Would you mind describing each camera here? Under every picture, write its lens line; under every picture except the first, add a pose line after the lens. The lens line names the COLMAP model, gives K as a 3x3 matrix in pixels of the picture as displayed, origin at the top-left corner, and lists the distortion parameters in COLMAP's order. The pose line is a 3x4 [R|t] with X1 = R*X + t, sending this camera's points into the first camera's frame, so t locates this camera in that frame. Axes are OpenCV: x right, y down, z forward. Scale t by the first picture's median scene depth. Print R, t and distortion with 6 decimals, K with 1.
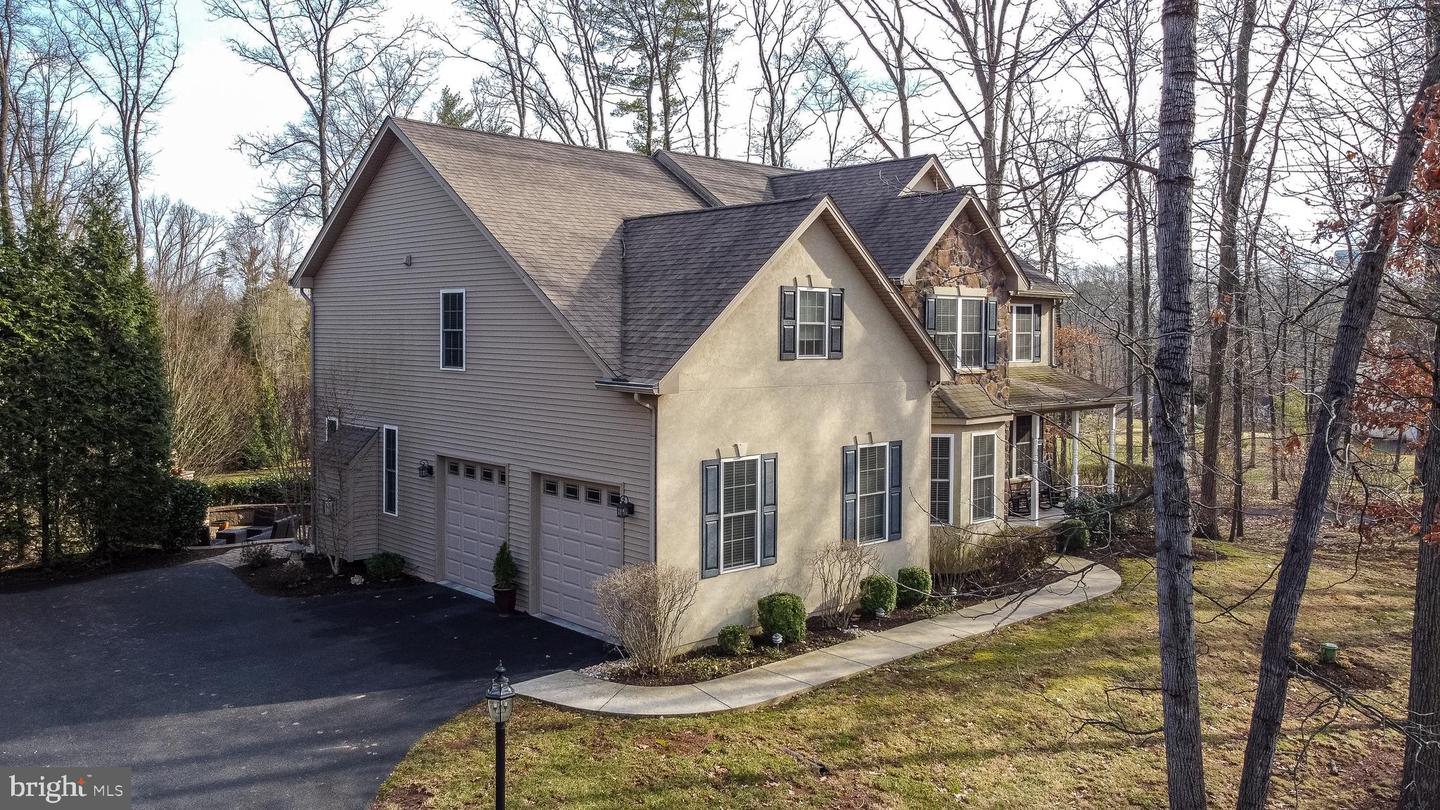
lens RADIAL K [[1123.4, 0, 722.6], [0, 1123.4, 407.3], [0, 0, 1]] dist [0.007114, -0.008387]
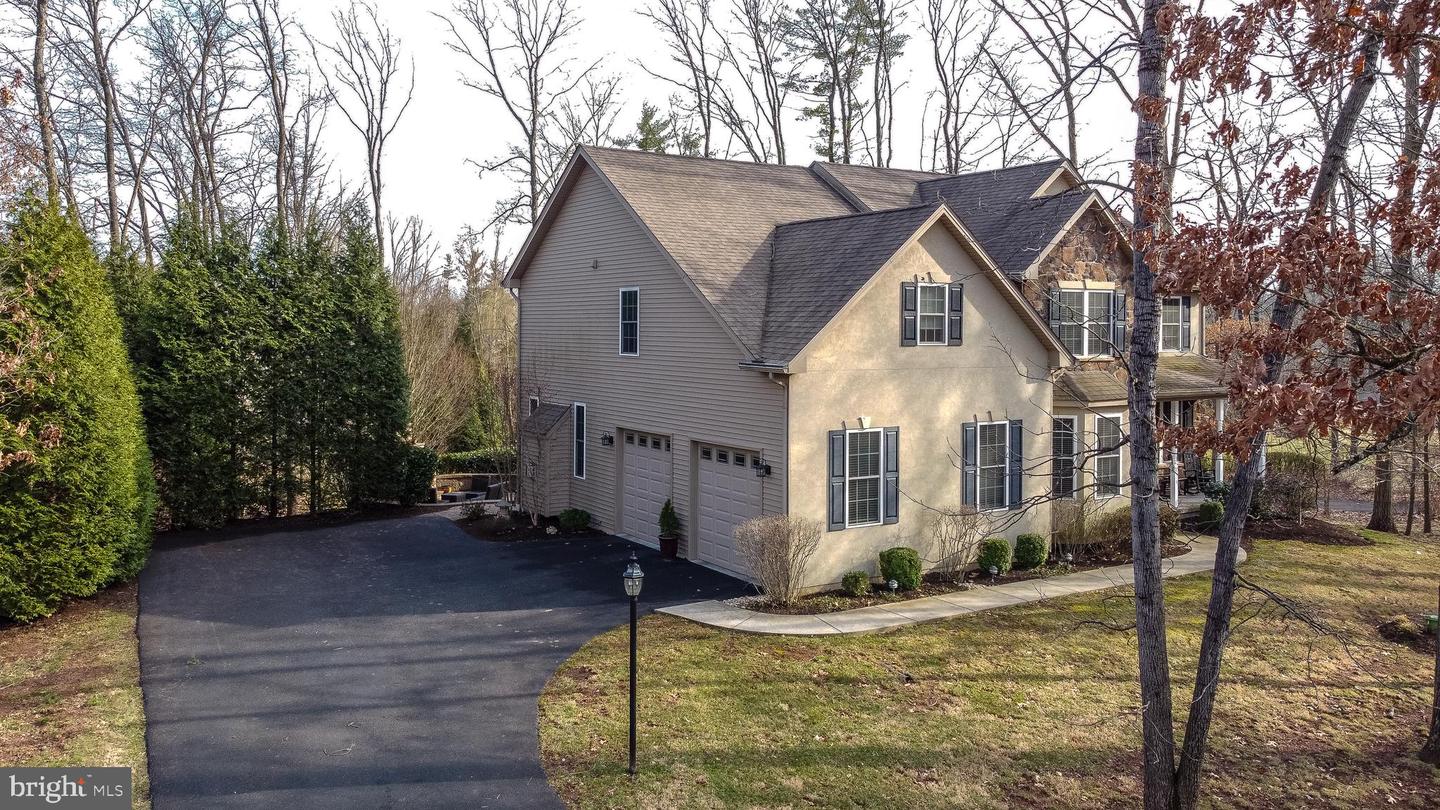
lens RADIAL K [[1123.4, 0, 718.1], [0, 1123.4, 402.5], [0, 0, 1]] dist [0.007114, -0.008387]
pose [[0.983610, 0.008104, -0.180126, 0.064843], [-0.008299, 0.999966, -0.000334, 0.015642], [0.180117, 0.001824, 0.983644, -0.149046]]
